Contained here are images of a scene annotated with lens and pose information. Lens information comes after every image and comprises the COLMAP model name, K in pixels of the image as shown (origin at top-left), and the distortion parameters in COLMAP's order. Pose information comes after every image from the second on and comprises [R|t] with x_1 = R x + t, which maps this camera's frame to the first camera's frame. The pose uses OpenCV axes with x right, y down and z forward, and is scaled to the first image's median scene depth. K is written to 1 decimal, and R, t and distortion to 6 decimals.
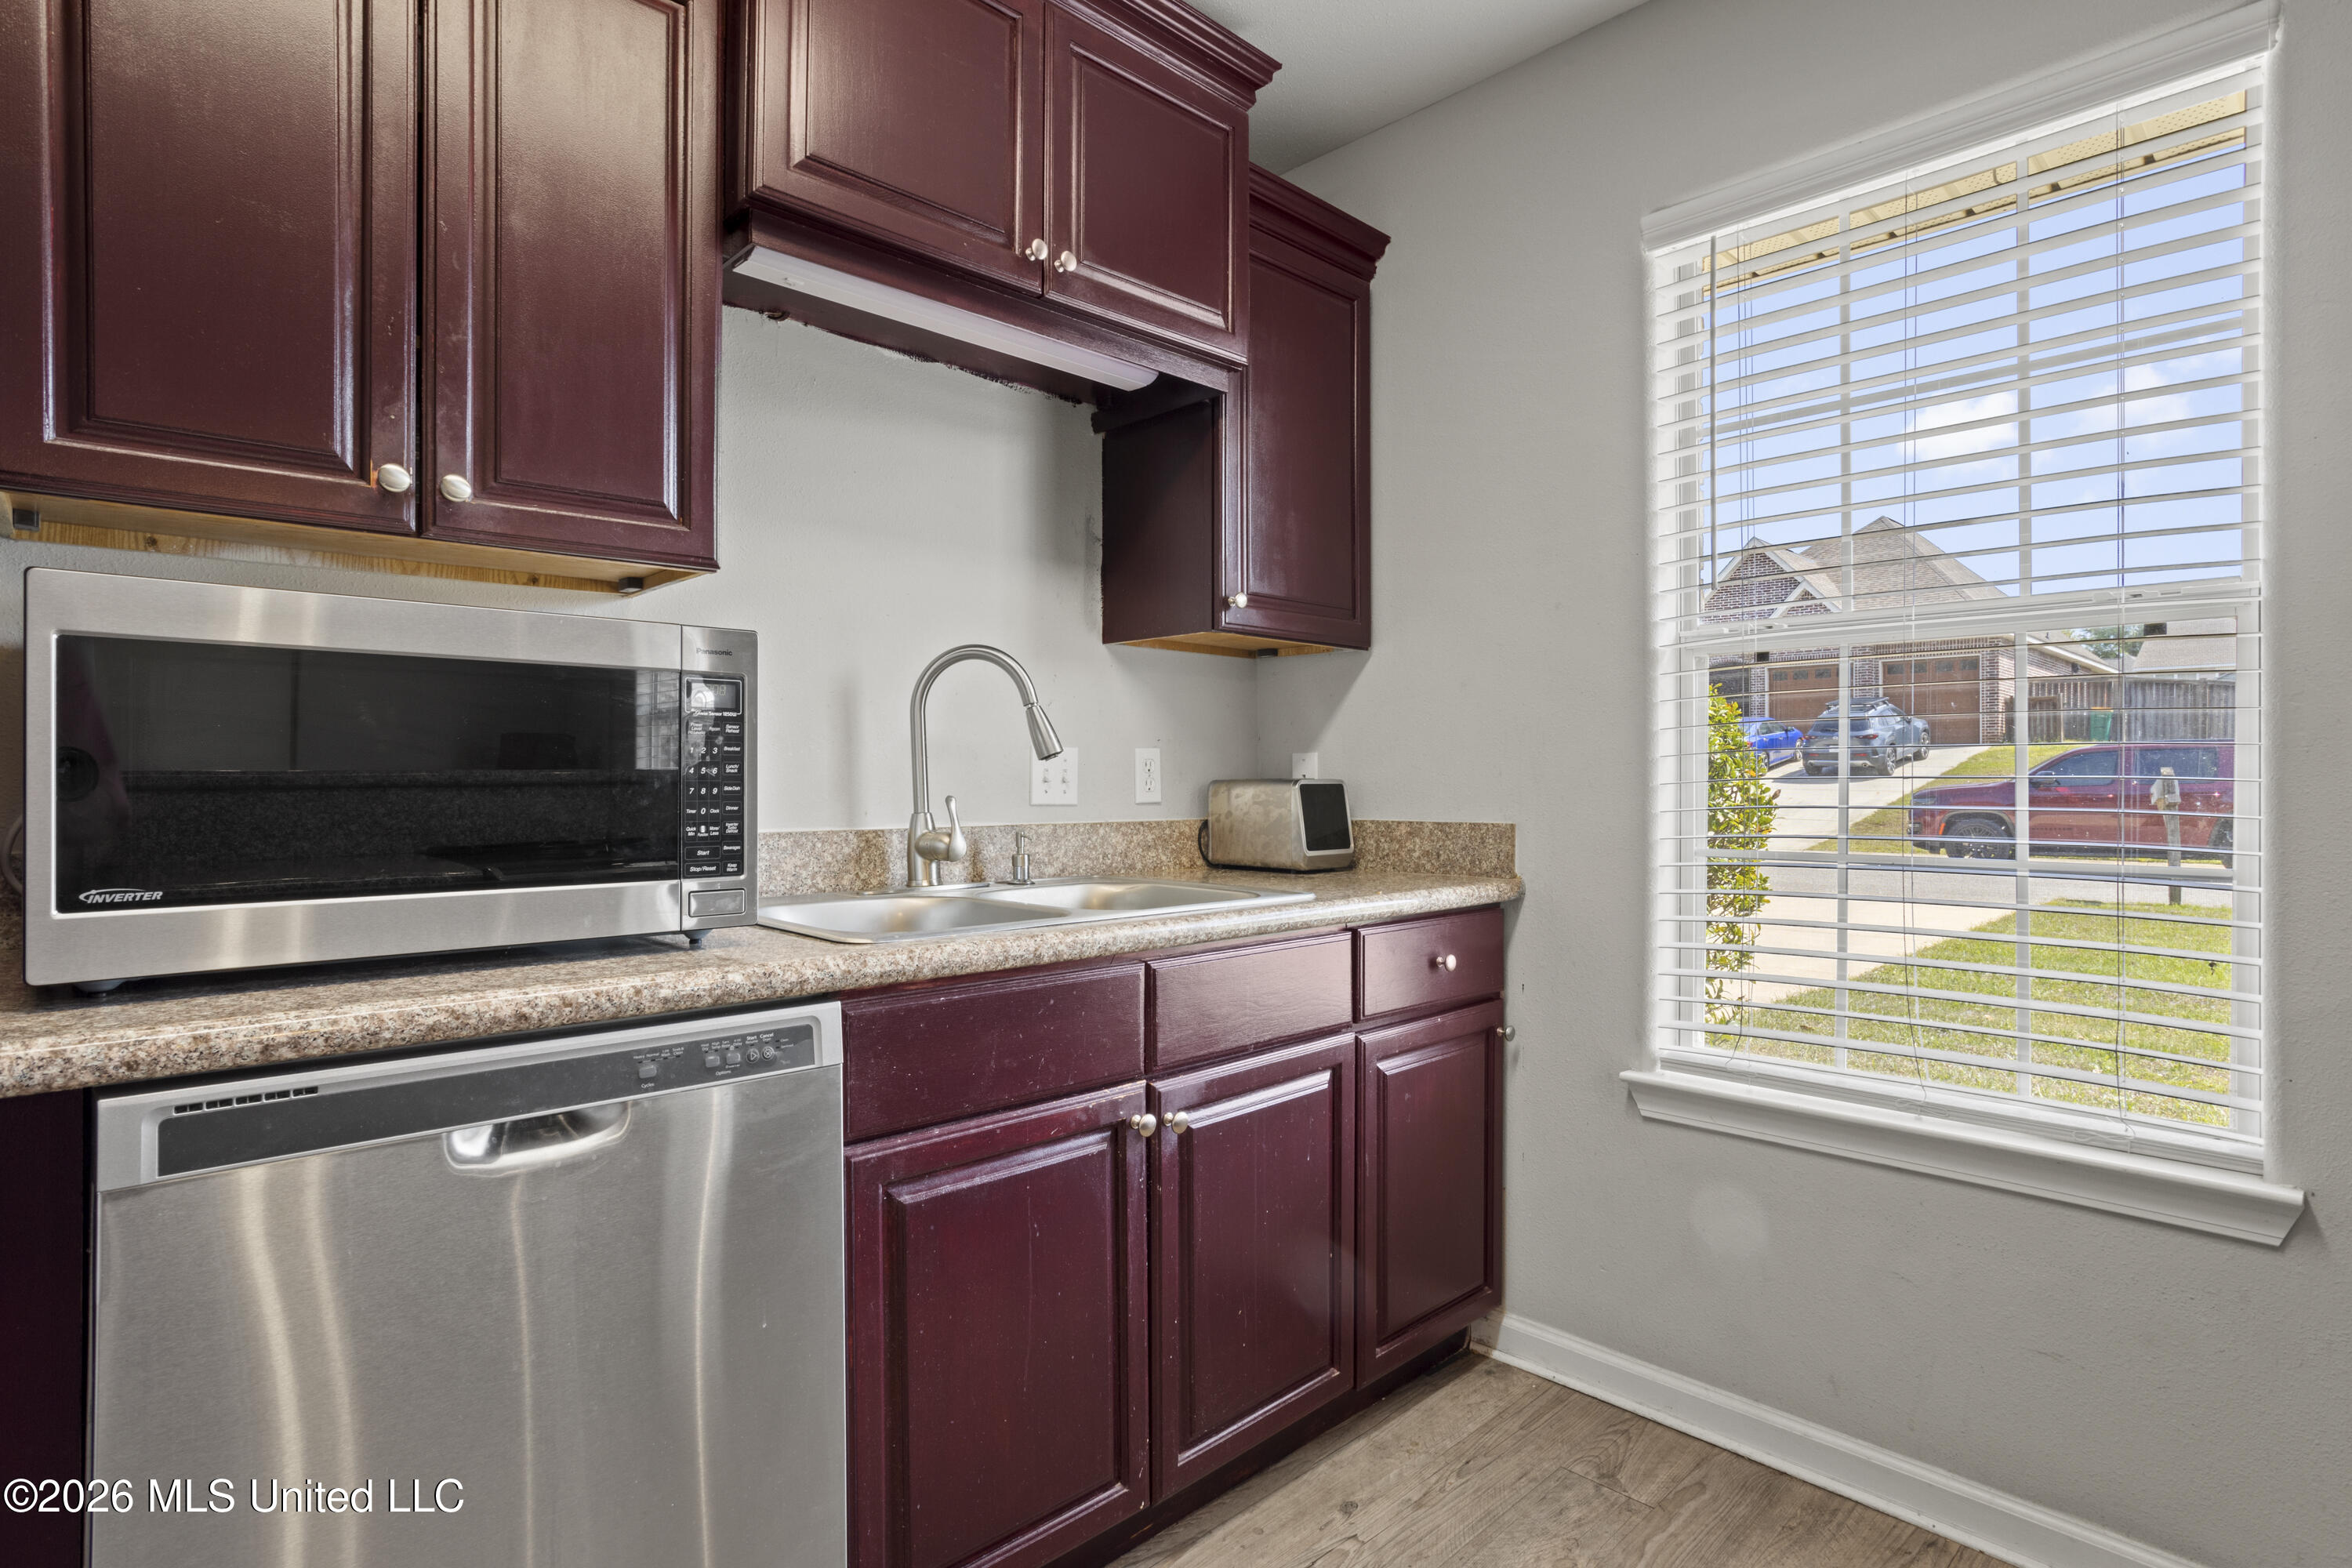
lens RADIAL K [[1150.1, 0, 1194.6], [0, 1150.1, 788.2], [0, 0, 1]] dist [-0.019950, 0.003147]
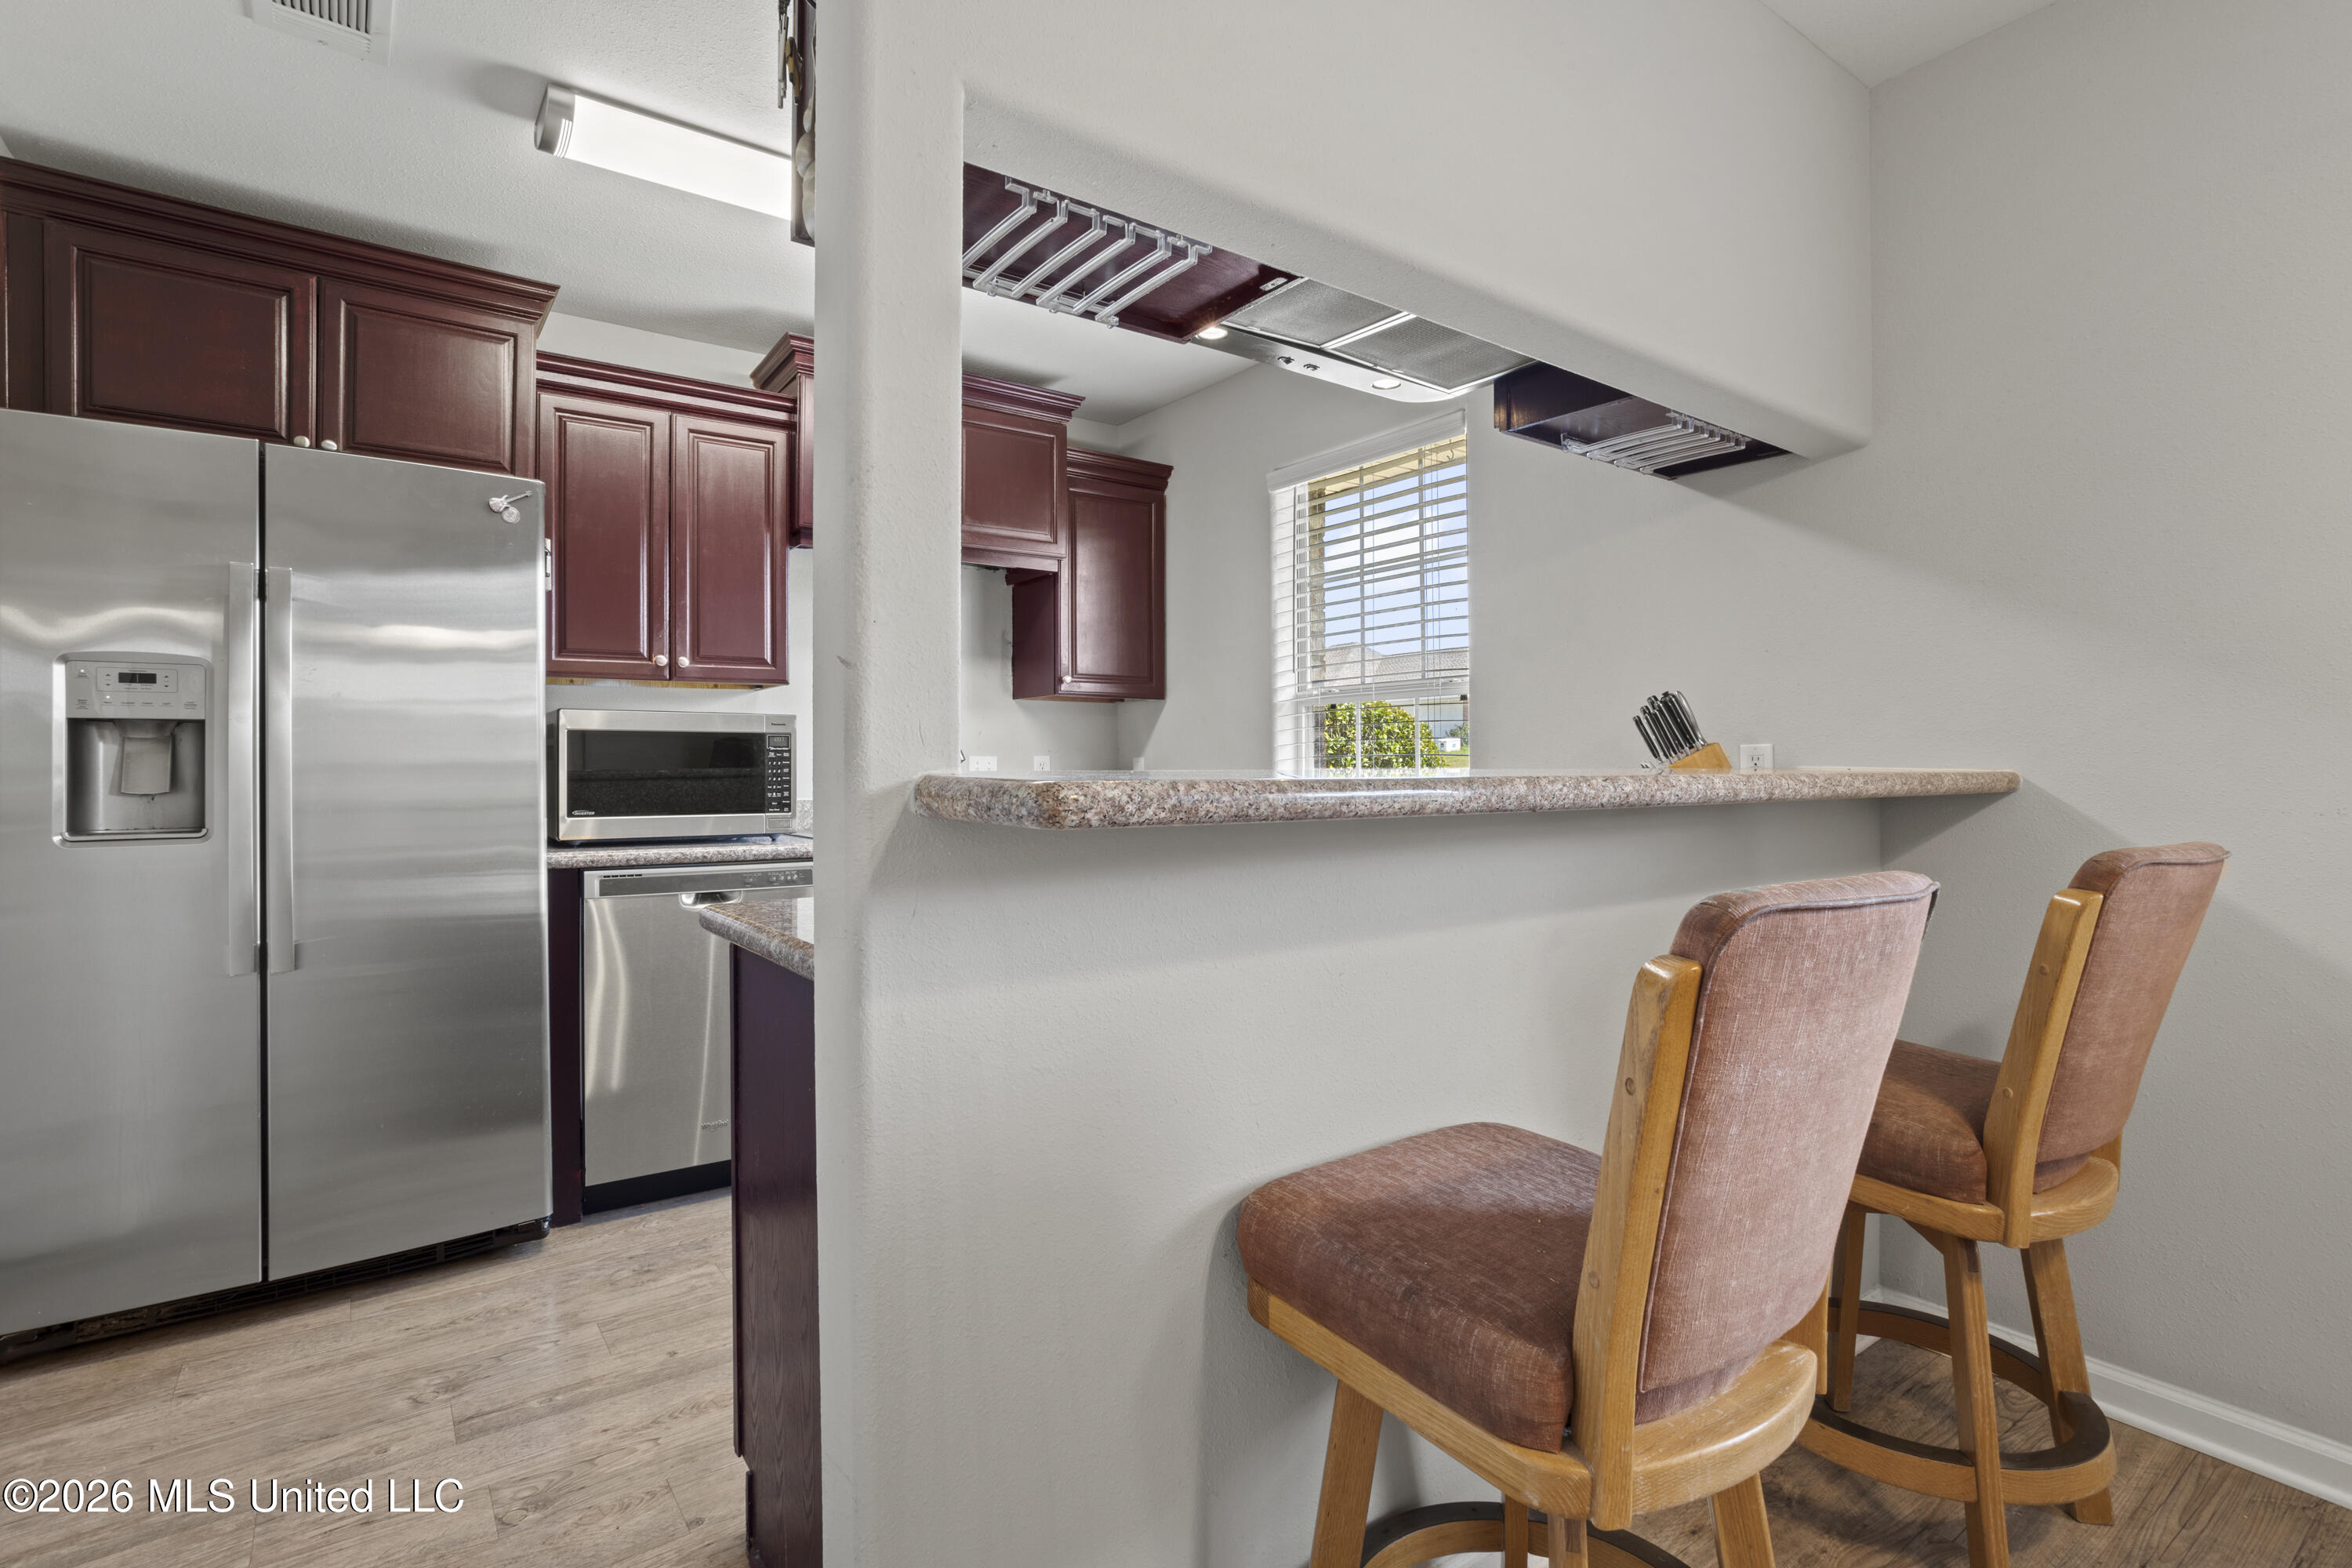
lens RADIAL K [[1095.7, 0, 1197.9], [0, 1095.7, 775.6], [0, 0, 1]] dist [-0.016732, 0.003079]
pose [[0.991044, -0.002636, -0.133513, 0.701540], [0.002177, 0.999991, -0.003586, 0.003835], [0.133521, 0.003263, 0.991041, -1.085559]]
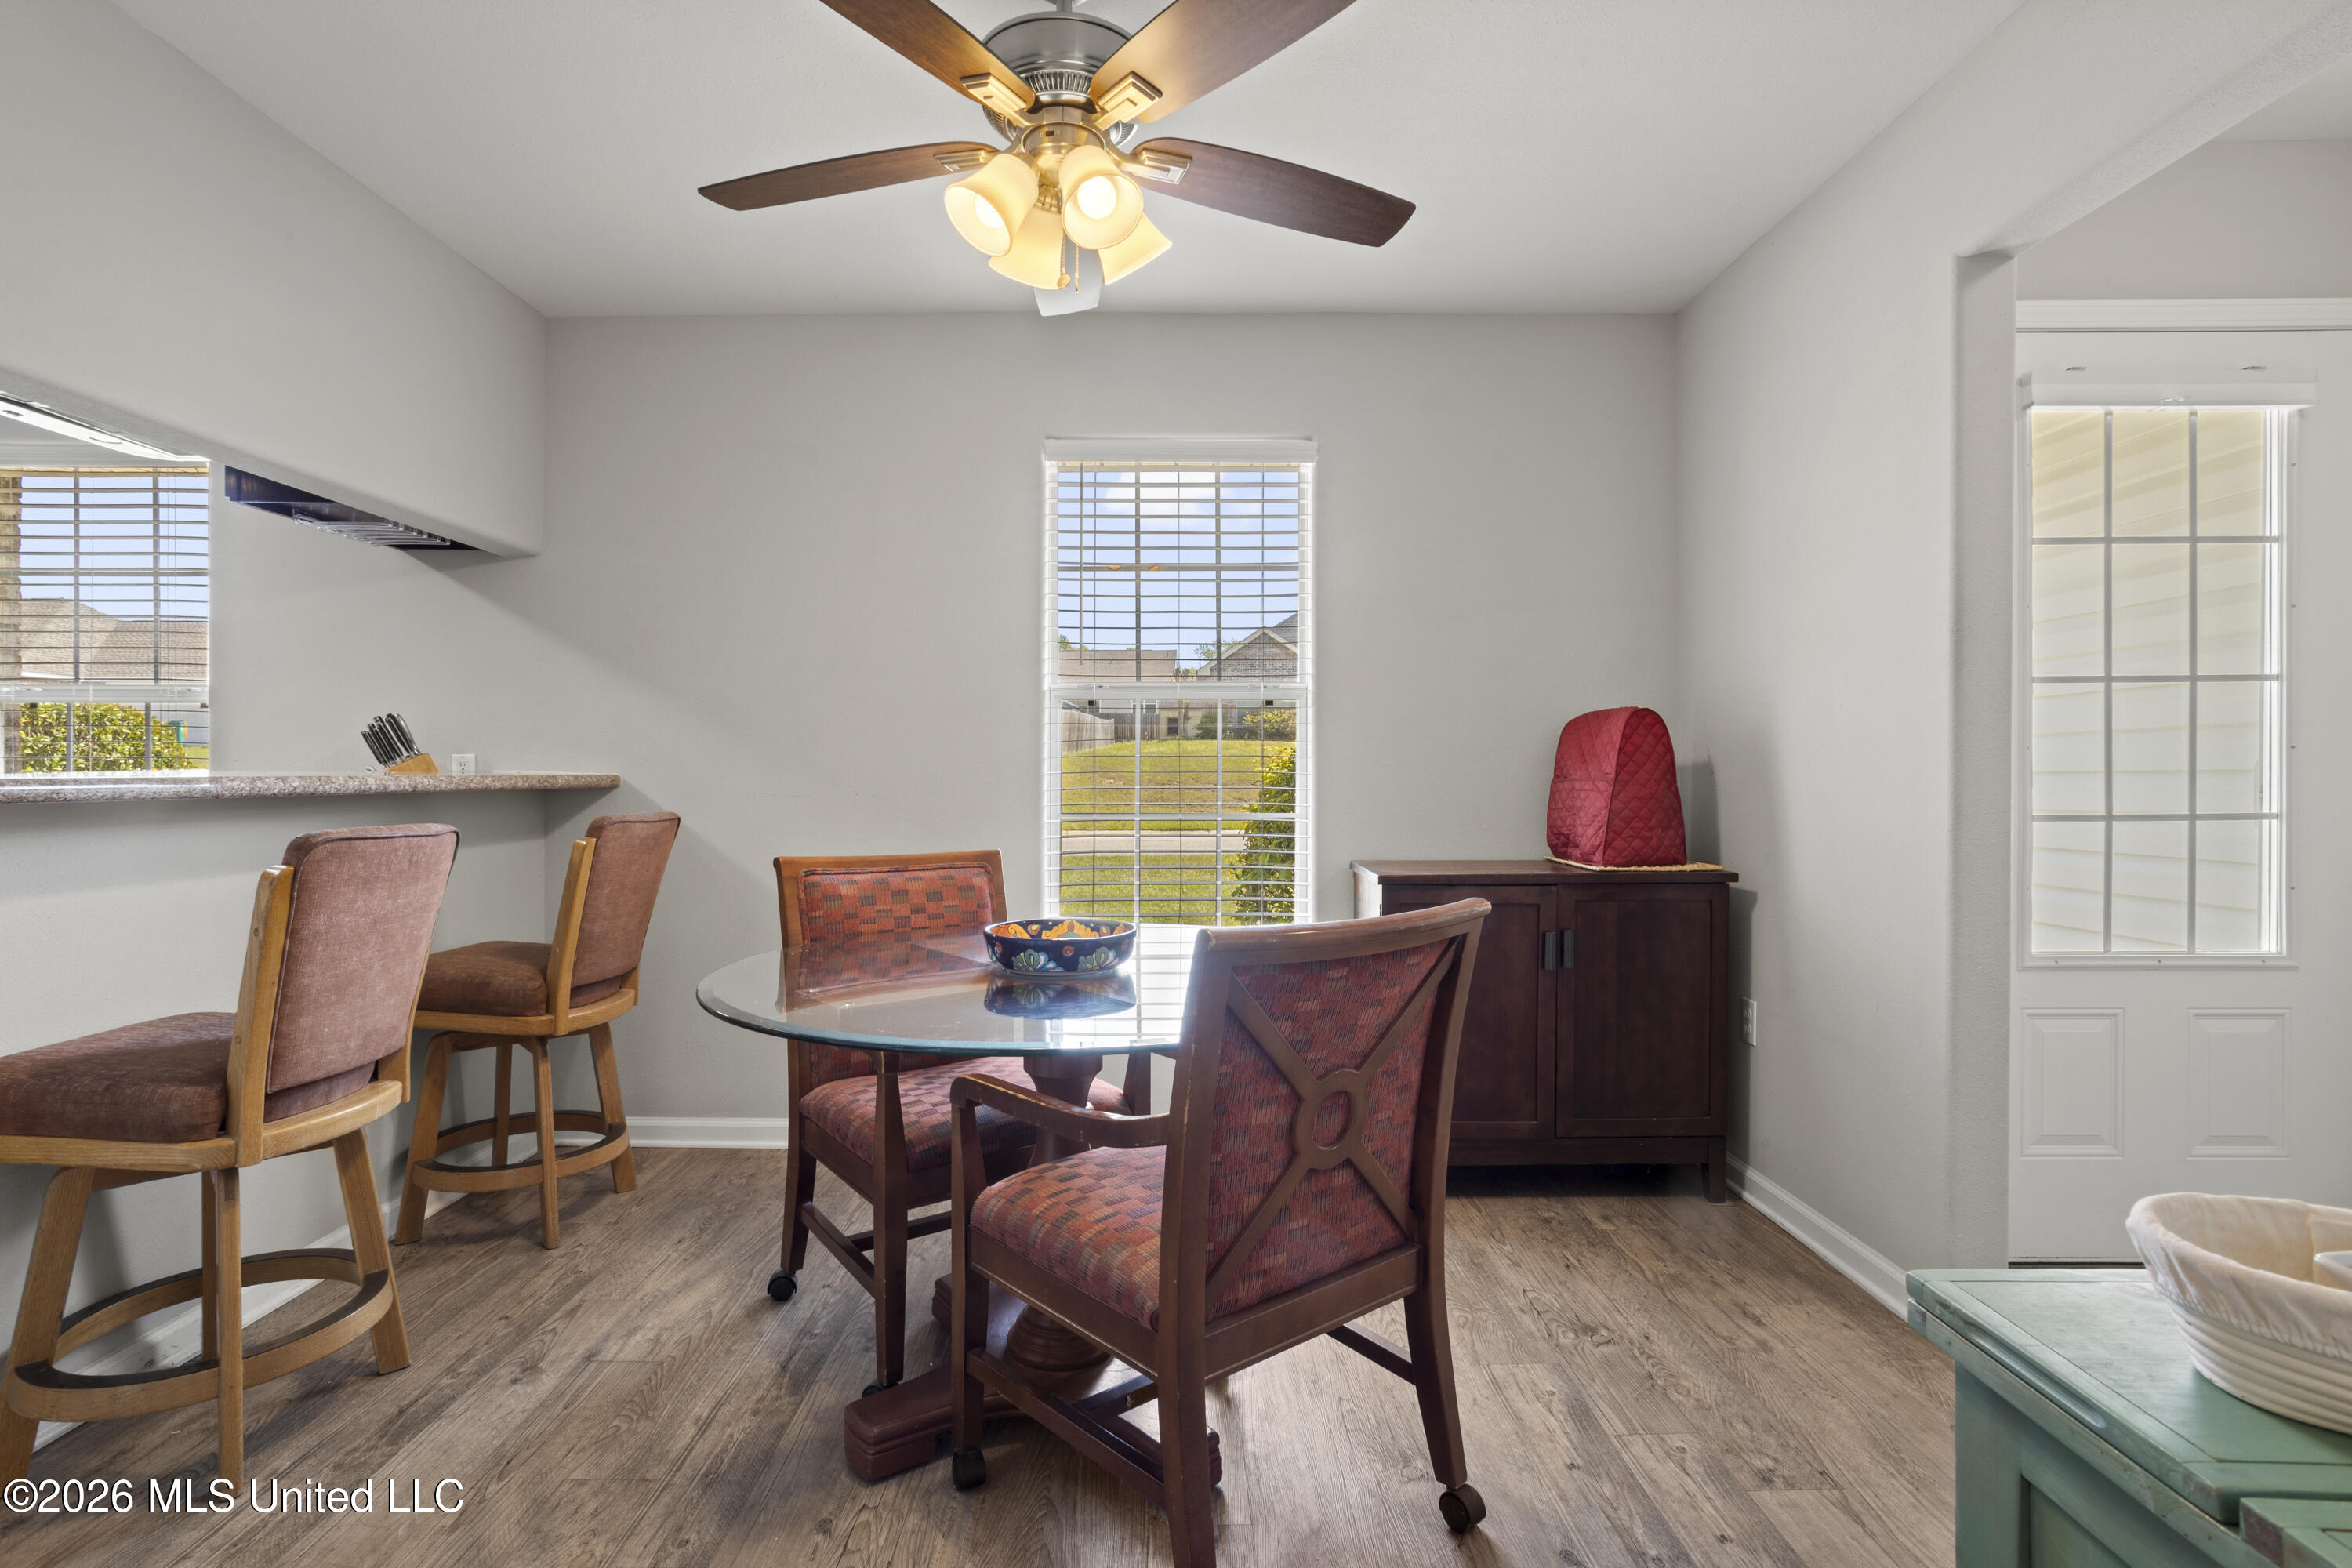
lens RADIAL K [[1135.6, 0, 1160.5], [0, 1135.6, 769.7], [0, 0, 1]] dist [-0.009195, 0.006549]
pose [[0.711370, 0.004047, 0.702806, 0.689143], [0.002797, 0.999959, -0.008589, 0.008156], [-0.702812, 0.008076, 0.711330, -1.981513]]
